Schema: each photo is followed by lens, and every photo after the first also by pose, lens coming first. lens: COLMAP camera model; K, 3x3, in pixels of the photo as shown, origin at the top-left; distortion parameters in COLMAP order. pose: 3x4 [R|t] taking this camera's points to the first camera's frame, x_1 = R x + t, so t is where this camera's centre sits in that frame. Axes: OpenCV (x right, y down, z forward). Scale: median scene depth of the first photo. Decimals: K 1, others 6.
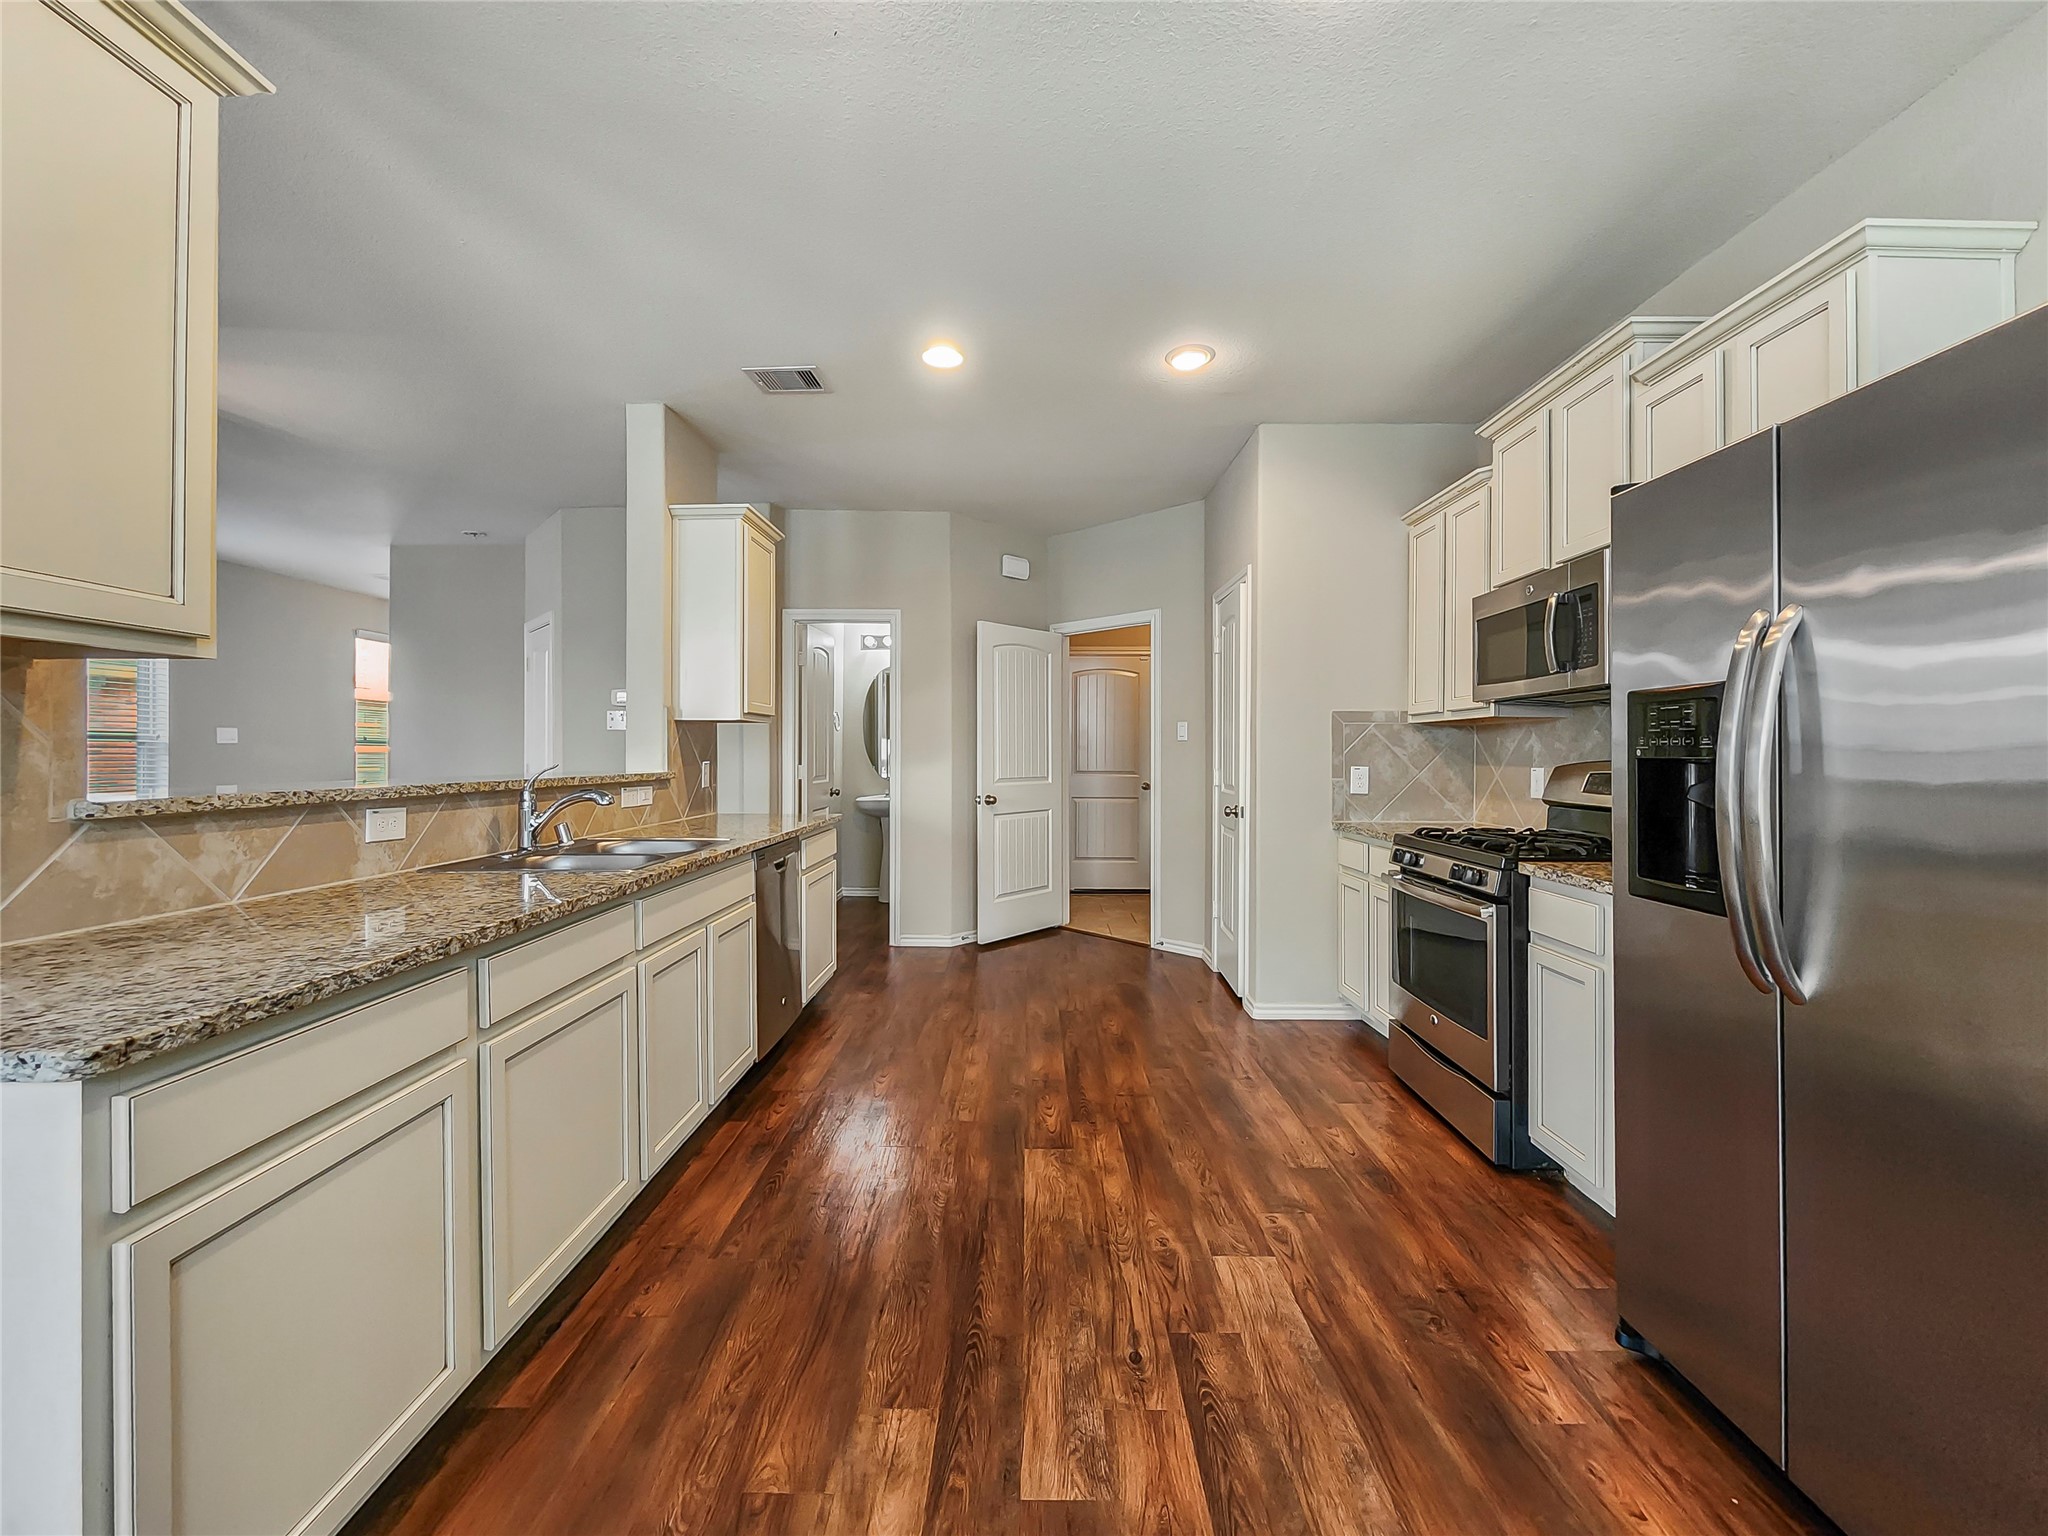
lens RADIAL K [[852.5, 0, 1023.6], [0, 852.5, 750.3], [0, 0, 1]] dist [-0.004173, -0.000618]
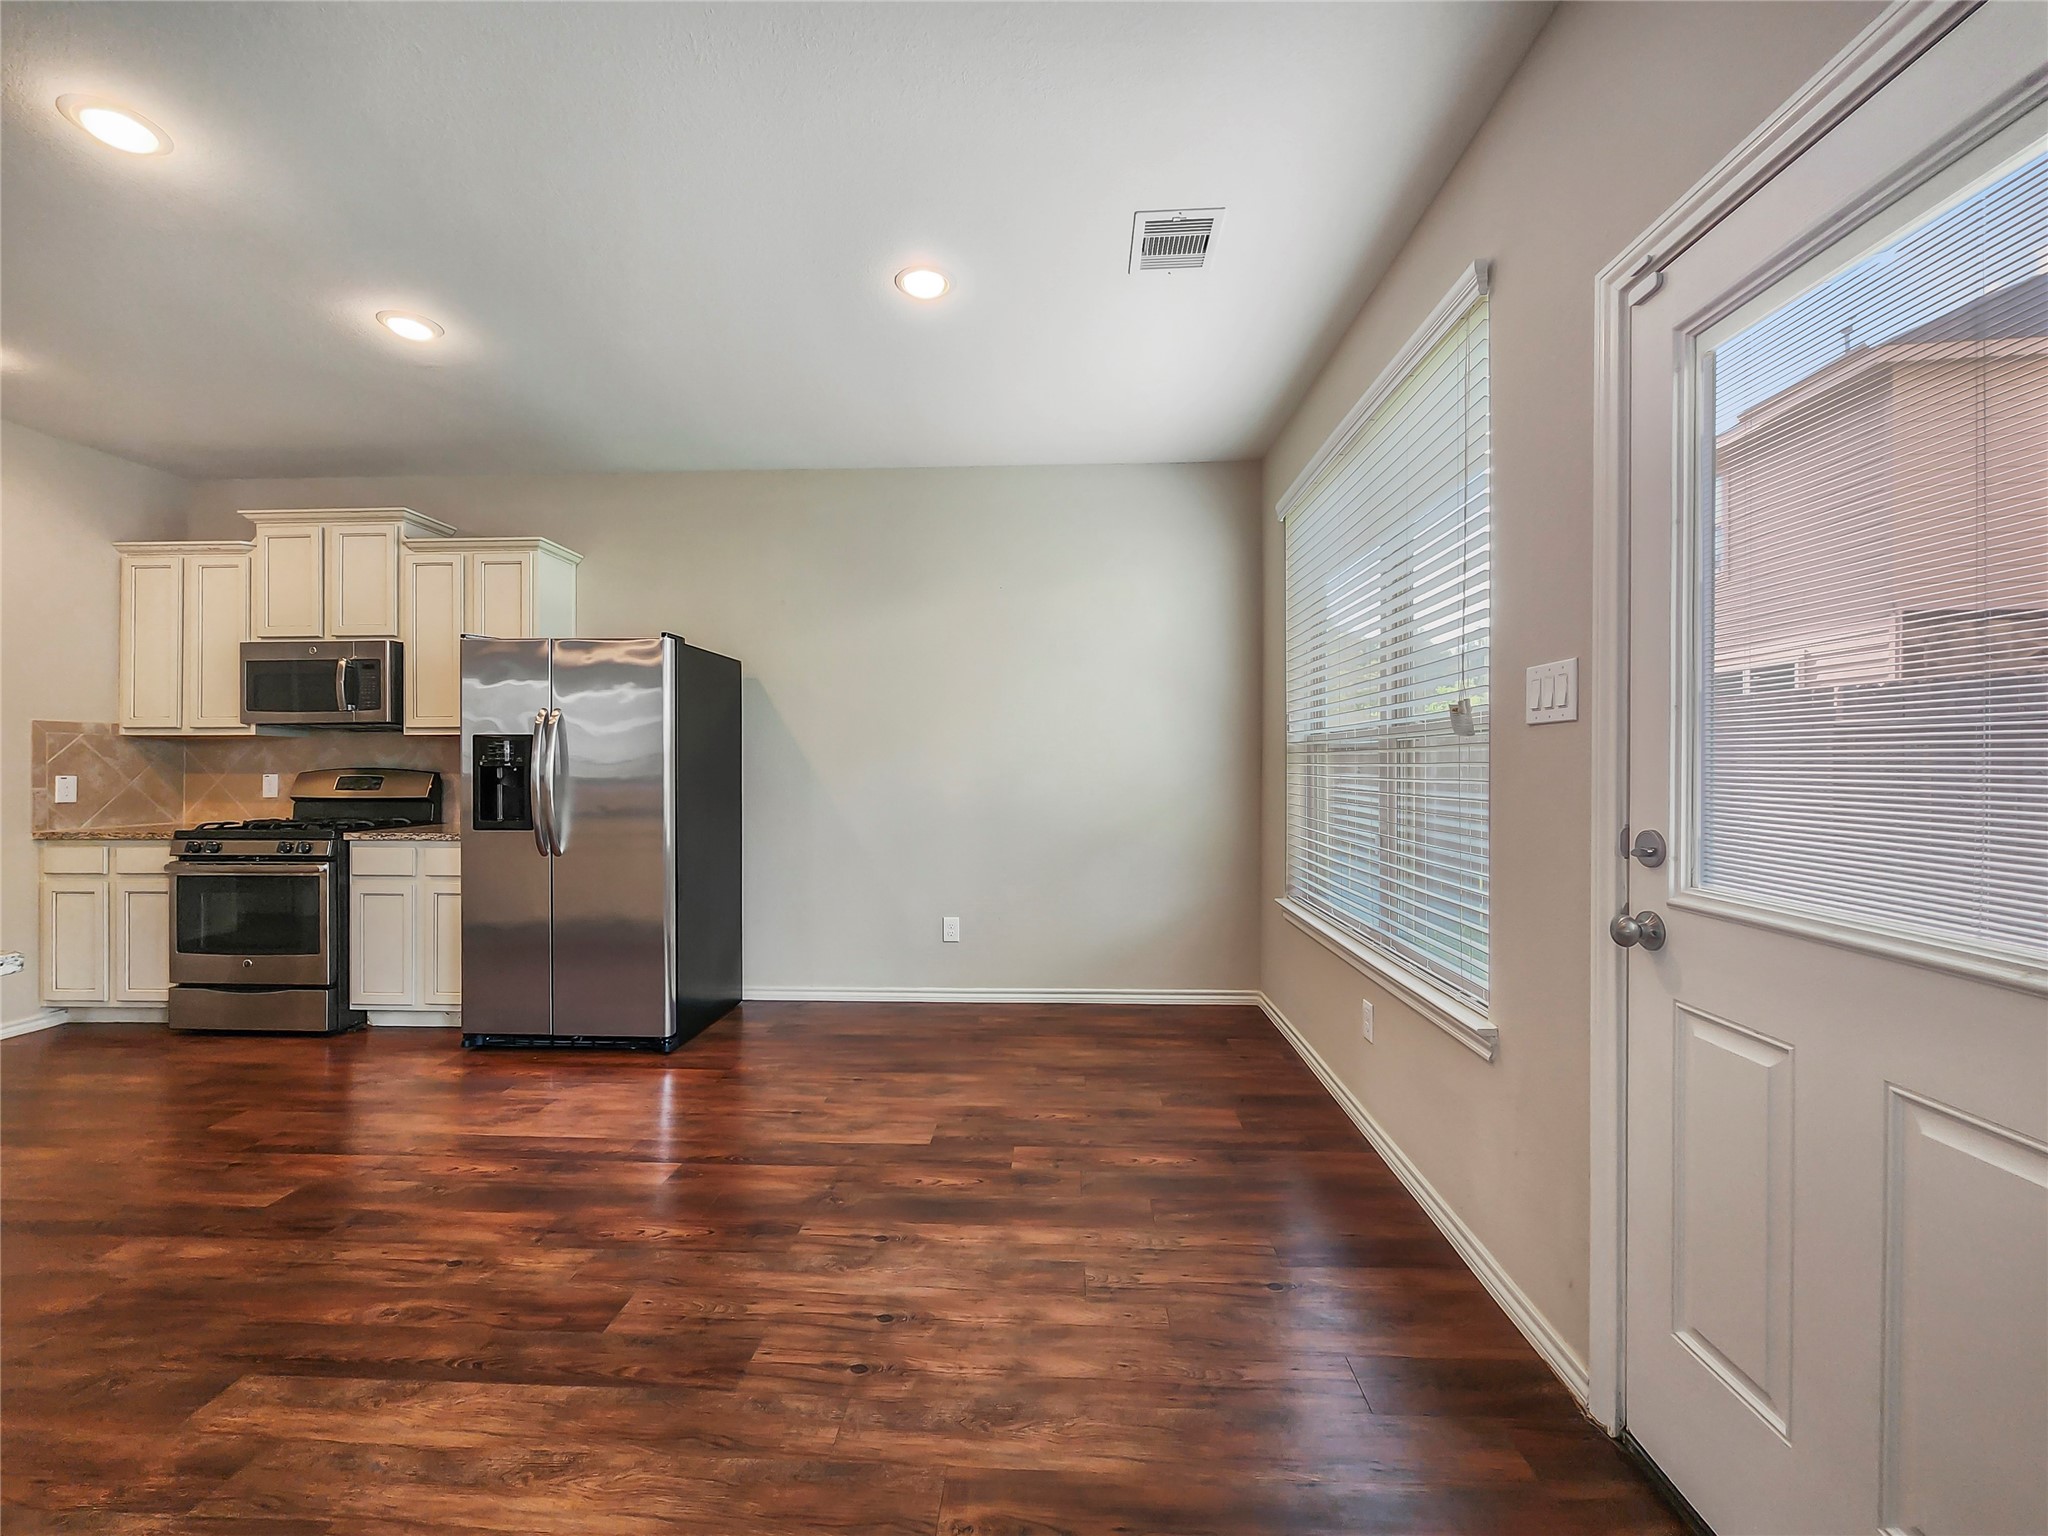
lens RADIAL K [[852.5, 0, 1021.1], [0, 852.5, 761.1], [0, 0, 1]] dist [-0.004173, -0.000618]
pose [[0.059826, 0.004171, 0.998200, -0.689833], [-0.004996, 0.999980, -0.003879, -0.000733], [-0.998196, -0.004755, 0.059846, -0.256616]]
